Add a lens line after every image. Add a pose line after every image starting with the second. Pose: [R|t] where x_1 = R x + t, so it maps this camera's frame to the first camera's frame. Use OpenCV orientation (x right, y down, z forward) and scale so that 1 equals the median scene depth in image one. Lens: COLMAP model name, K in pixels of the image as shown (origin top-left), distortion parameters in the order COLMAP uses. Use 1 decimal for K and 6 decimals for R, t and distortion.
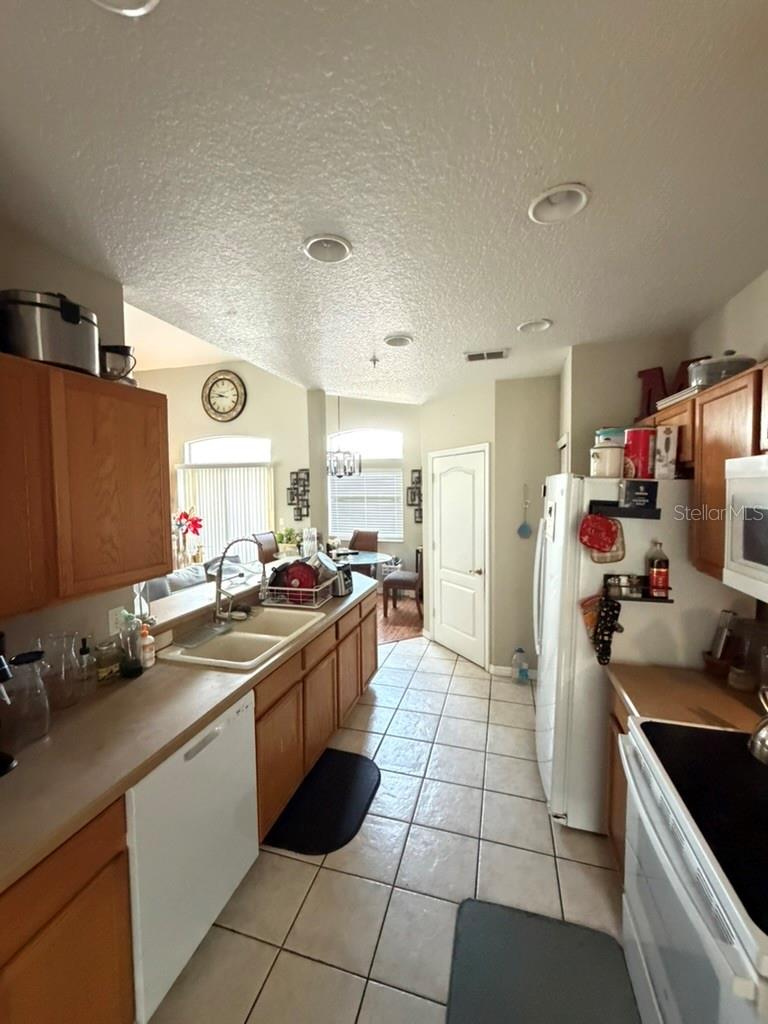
lens RADIAL K [[415.6, 0, 385.0], [0, 415.6, 509.6], [0, 0, 1]] dist [-0.007241, 0.001804]
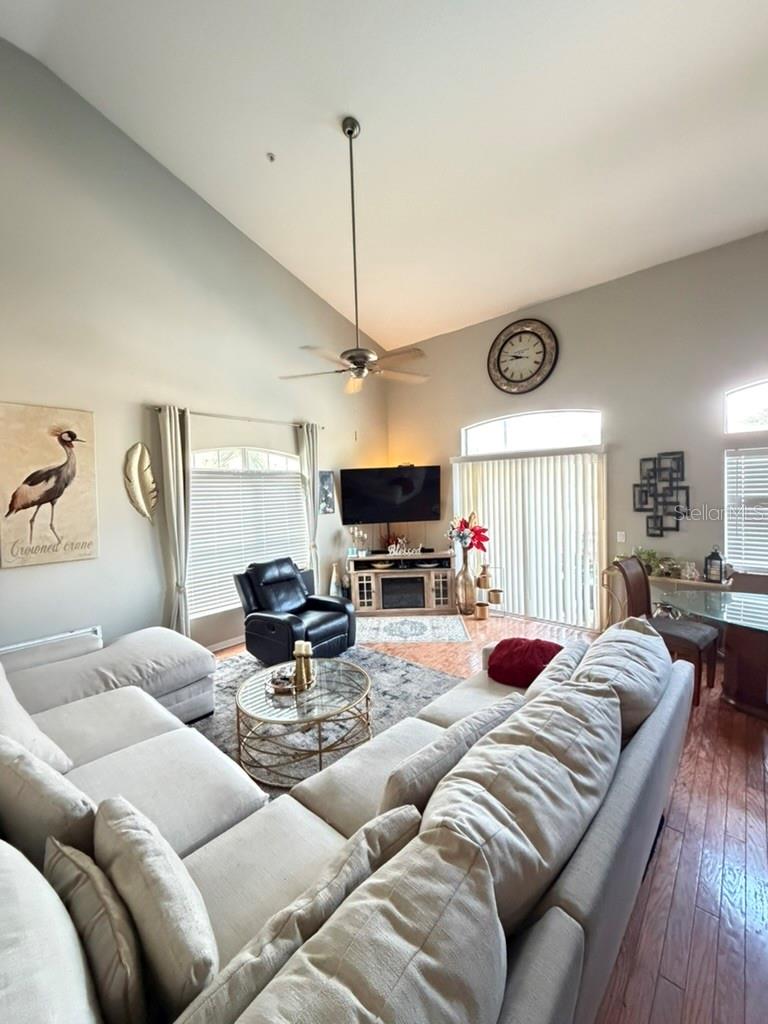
lens RADIAL K [[415.6, 0, 382.2], [0, 415.6, 507.4], [0, 0, 1]] dist [-0.007241, 0.001804]
pose [[0.901439, 0.002416, -0.432899, -0.296185], [-0.004068, 0.999988, -0.002889, -0.012897], [0.432887, 0.004365, 0.901438, 0.258853]]
